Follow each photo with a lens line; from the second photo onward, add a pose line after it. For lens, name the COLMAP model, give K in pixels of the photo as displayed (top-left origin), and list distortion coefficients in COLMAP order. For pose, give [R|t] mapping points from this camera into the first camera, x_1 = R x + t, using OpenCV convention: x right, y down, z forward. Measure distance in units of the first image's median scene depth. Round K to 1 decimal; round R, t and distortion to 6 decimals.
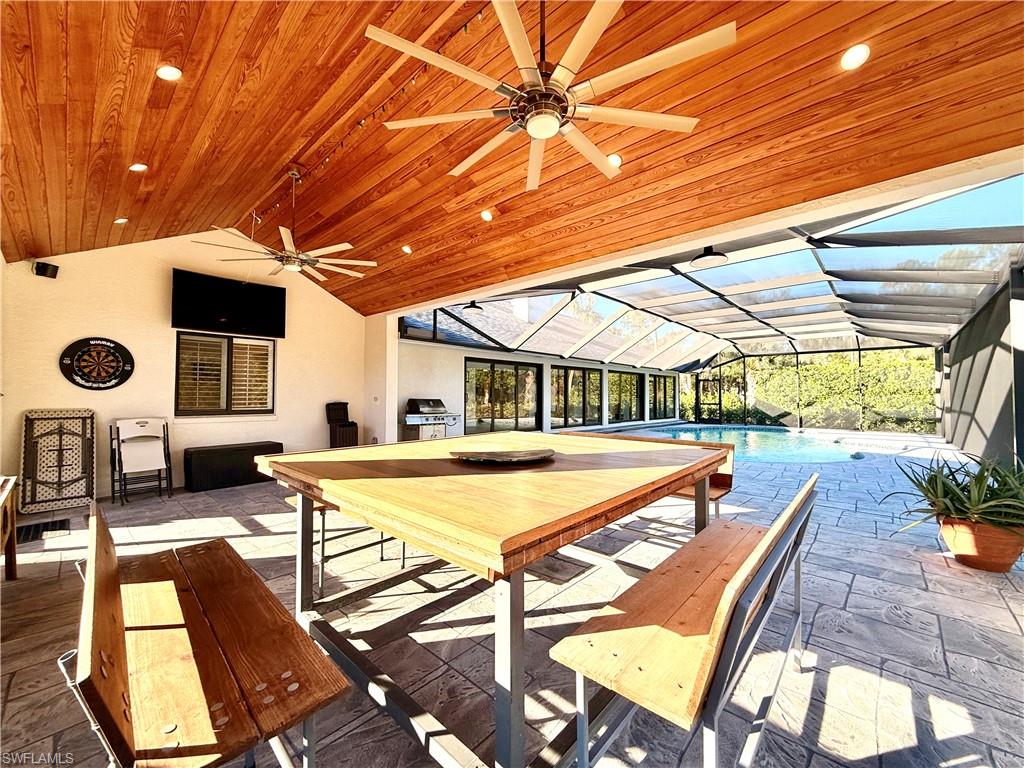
lens RADIAL K [[409.1, 0, 511.5], [0, 409.1, 386.6], [0, 0, 1]] dist [0.001498, 0.000309]
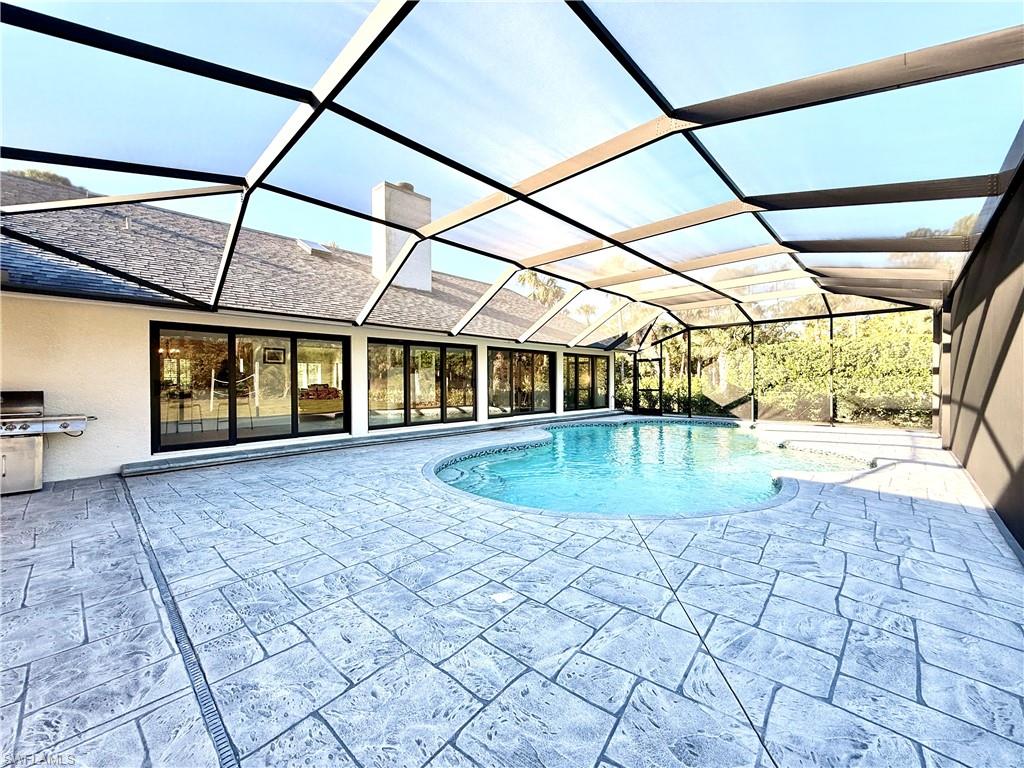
lens RADIAL K [[409.1, 0, 512.1], [0, 409.1, 382.2], [0, 0, 1]] dist [0.001498, 0.000309]
pose [[0.999838, -0.008608, -0.015813, 0.257132], [0.009009, 0.999635, 0.025488, 0.004966], [0.015588, -0.025627, 0.999550, 0.225366]]
